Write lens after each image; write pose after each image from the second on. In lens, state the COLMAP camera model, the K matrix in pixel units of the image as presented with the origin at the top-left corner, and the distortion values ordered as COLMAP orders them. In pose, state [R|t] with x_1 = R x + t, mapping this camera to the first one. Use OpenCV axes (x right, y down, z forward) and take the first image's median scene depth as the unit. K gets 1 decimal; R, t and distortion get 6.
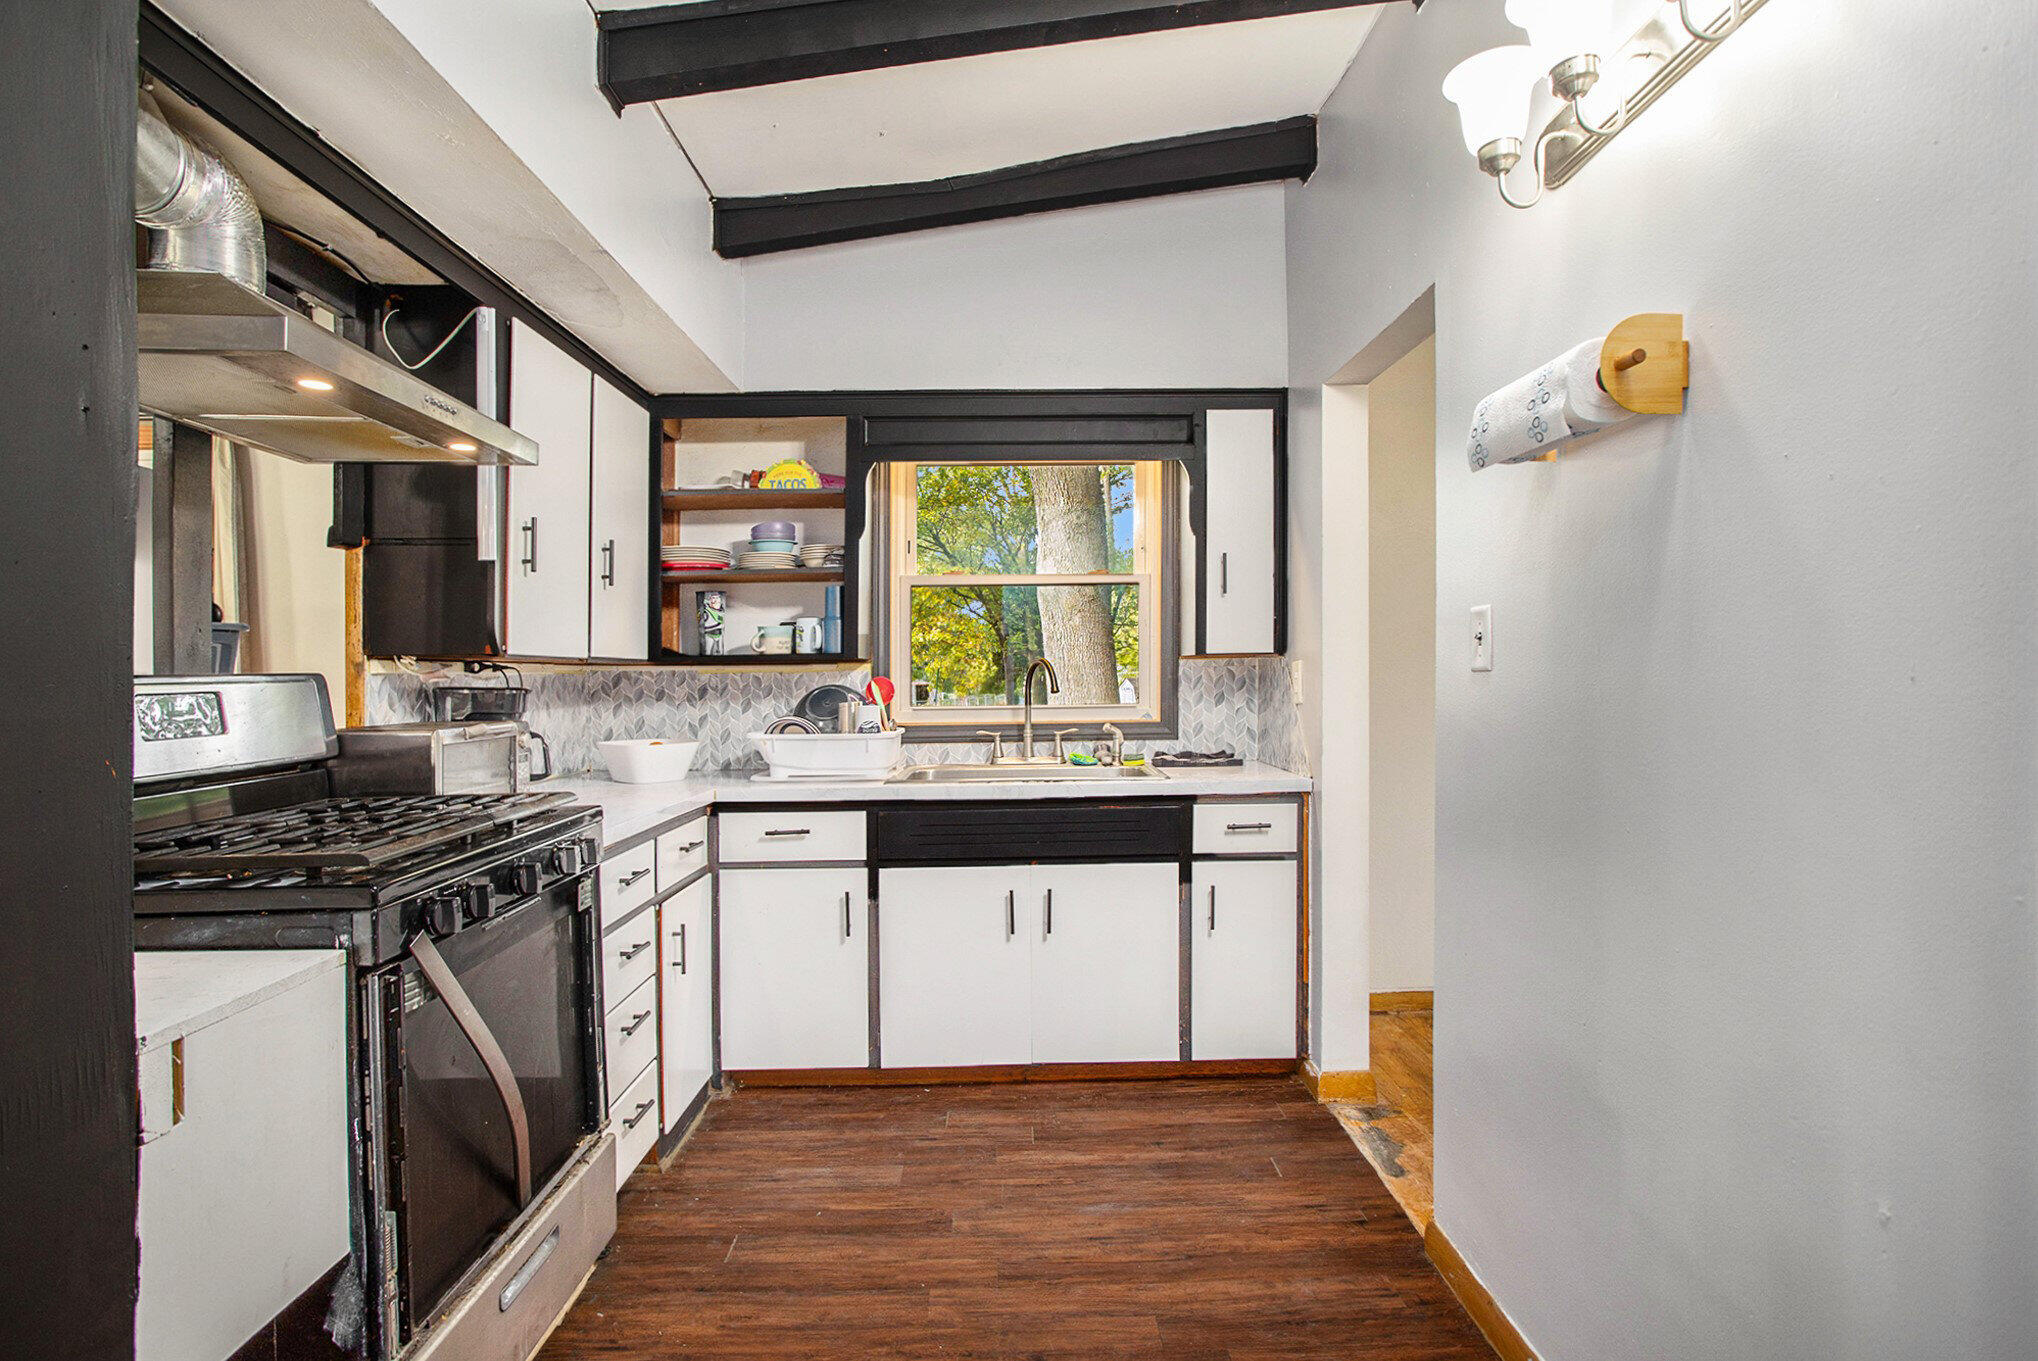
lens RADIAL K [[995.0, 0, 1006.1], [0, 995.0, 692.9], [0, 0, 1]] dist [-0.045707, 0.021694]
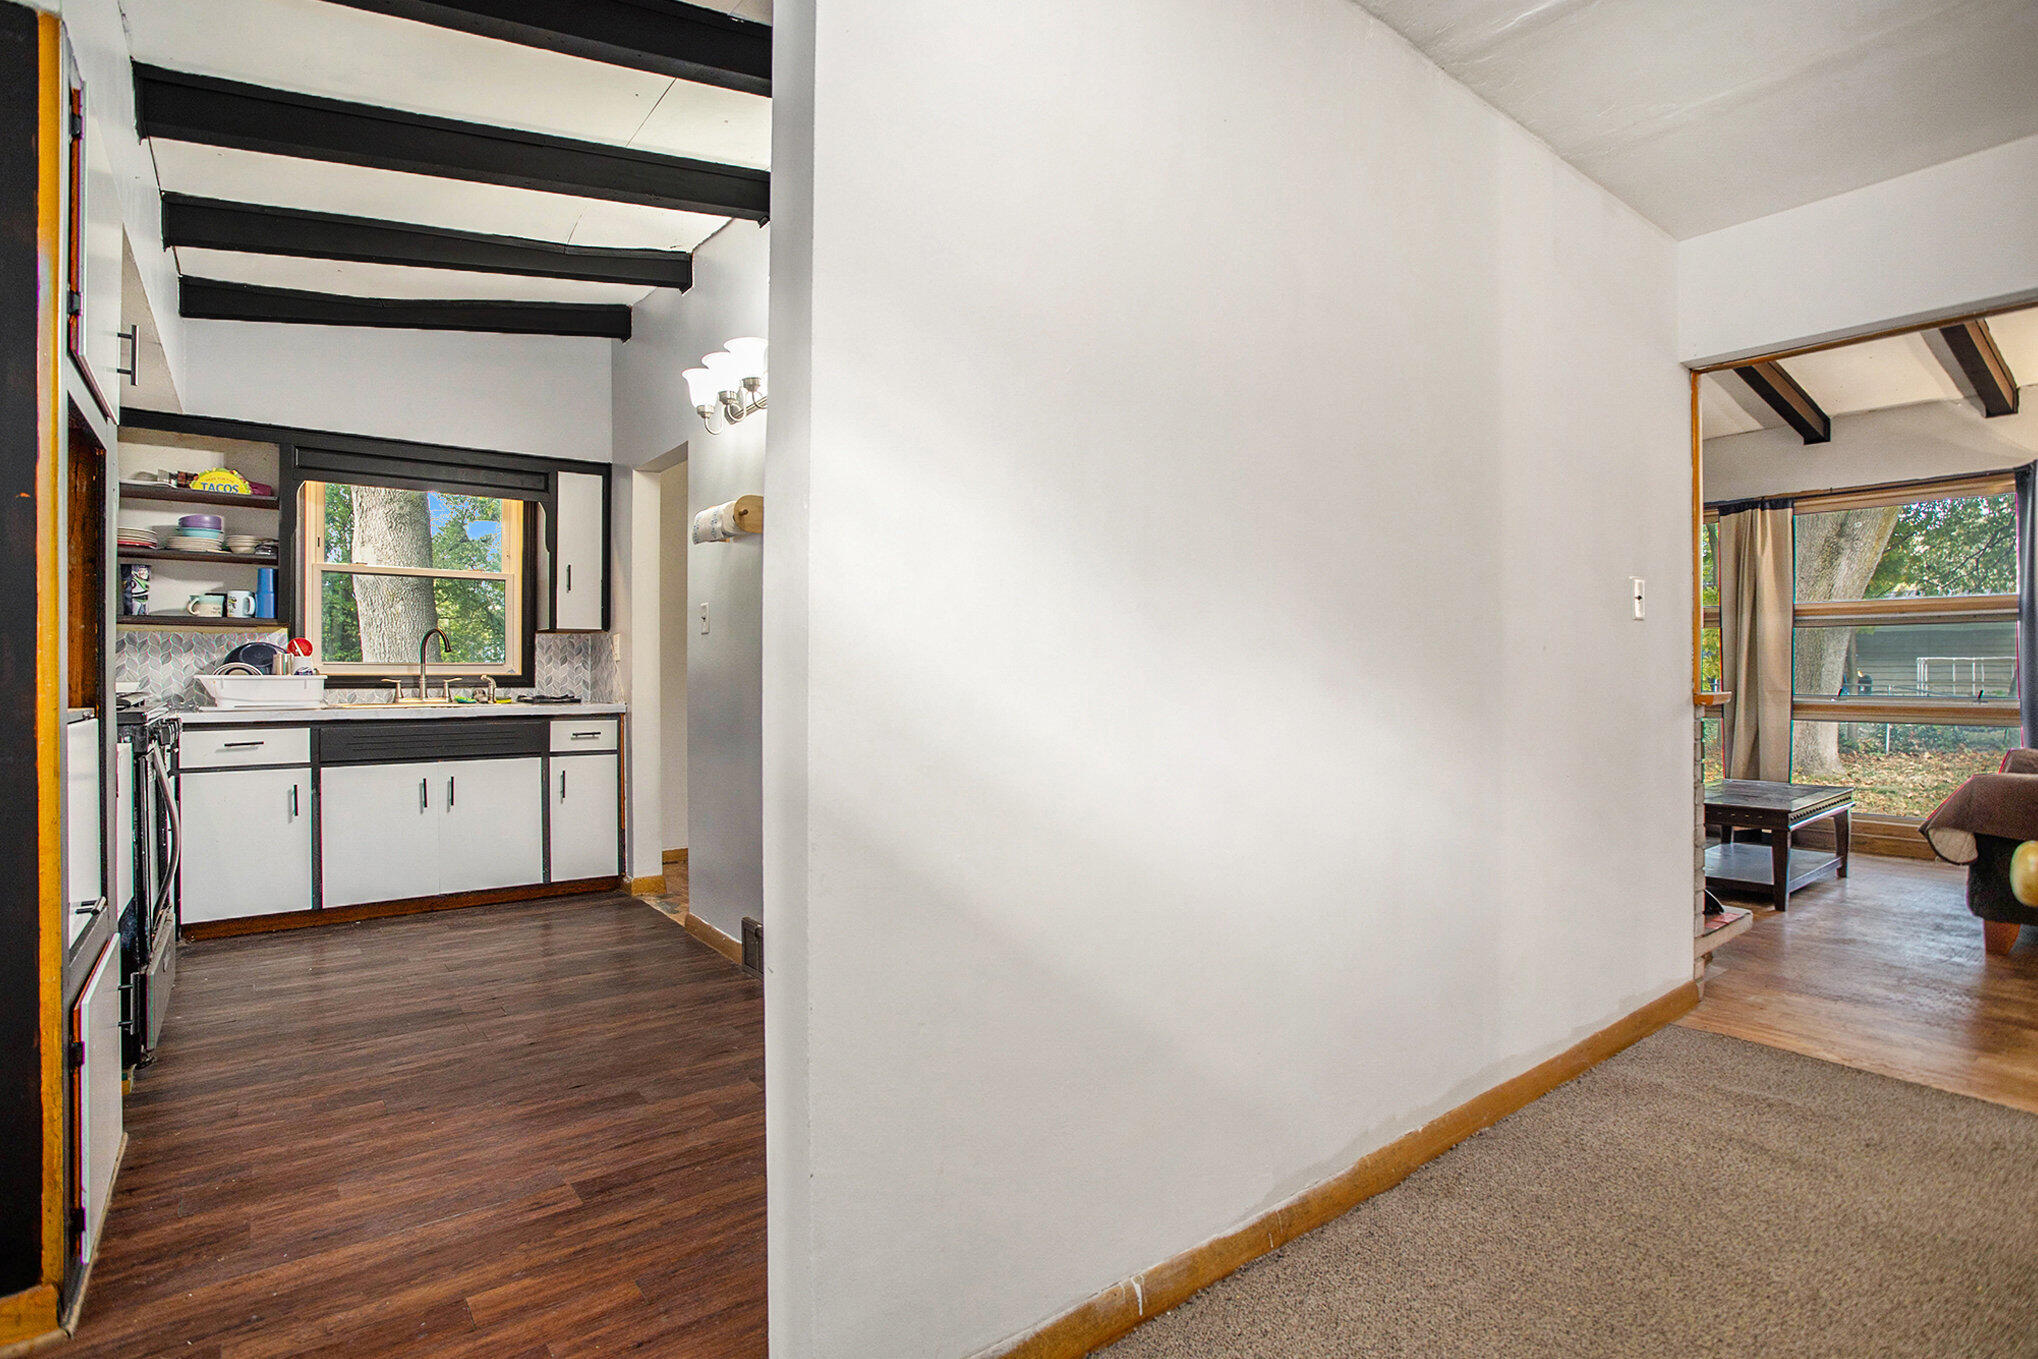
lens RADIAL K [[995.0, 0, 1006.1], [0, 995.0, 691.9], [0, 0, 1]] dist [-0.045707, 0.021694]
pose [[0.791894, -0.000196, 0.610658, -0.184607], [0.003091, 0.999988, -0.003688, 0.067185], [-0.610650, 0.004808, 0.791886, -0.652236]]
